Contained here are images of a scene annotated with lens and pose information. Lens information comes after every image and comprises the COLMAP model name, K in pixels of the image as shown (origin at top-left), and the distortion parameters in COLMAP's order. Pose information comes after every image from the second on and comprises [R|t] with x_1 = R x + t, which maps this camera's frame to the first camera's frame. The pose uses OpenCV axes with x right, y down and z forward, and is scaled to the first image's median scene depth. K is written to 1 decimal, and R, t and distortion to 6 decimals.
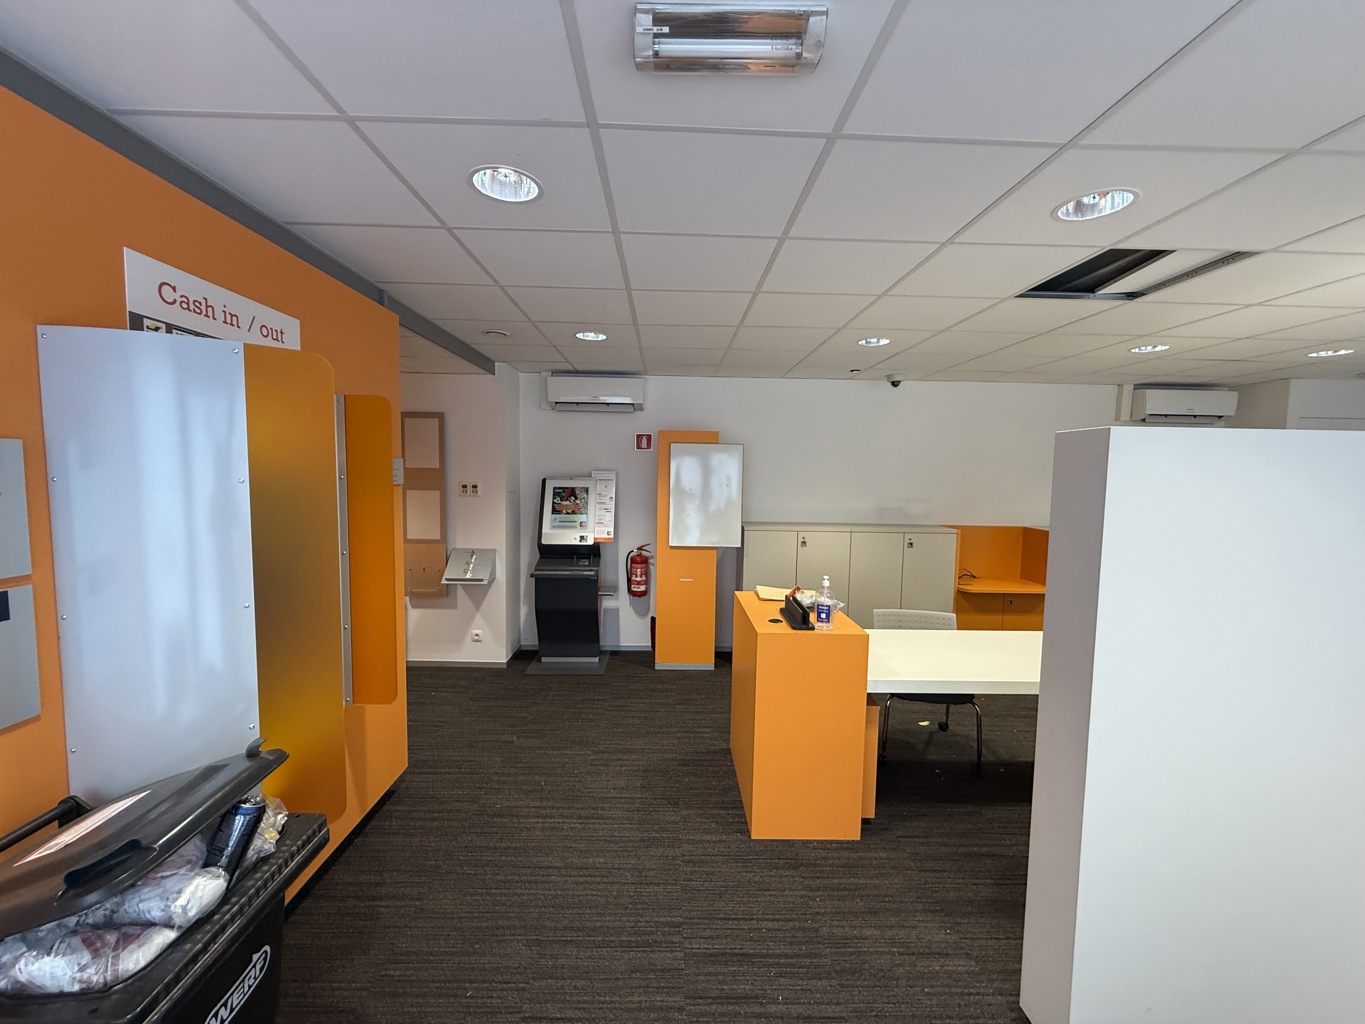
lens RADIAL K [[542.9, 0, 675.2], [0, 542.9, 509.7], [0, 0, 1]] dist [0.001373, -0.000762]
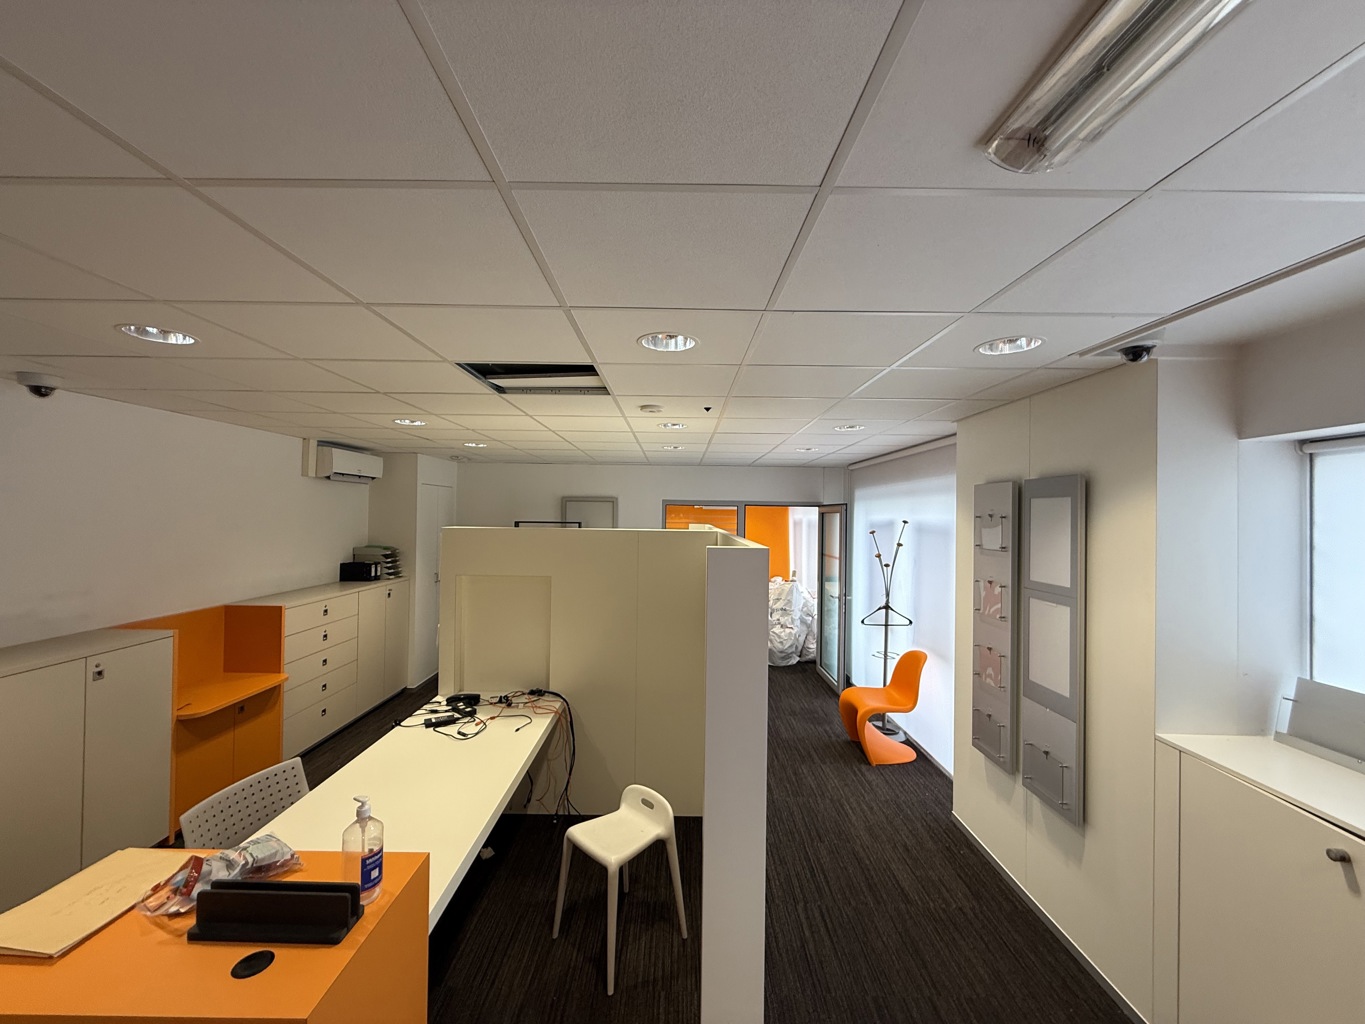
lens RADIAL K [[542.9, 0, 677.9], [0, 542.9, 511.0], [0, 0, 1]] dist [0.001373, -0.000762]
pose [[0.024920, -0.009834, 0.999641, -0.130257], [0.058652, 0.998244, 0.008358, -0.076823], [-0.997967, 0.058422, 0.025453, 0.347403]]
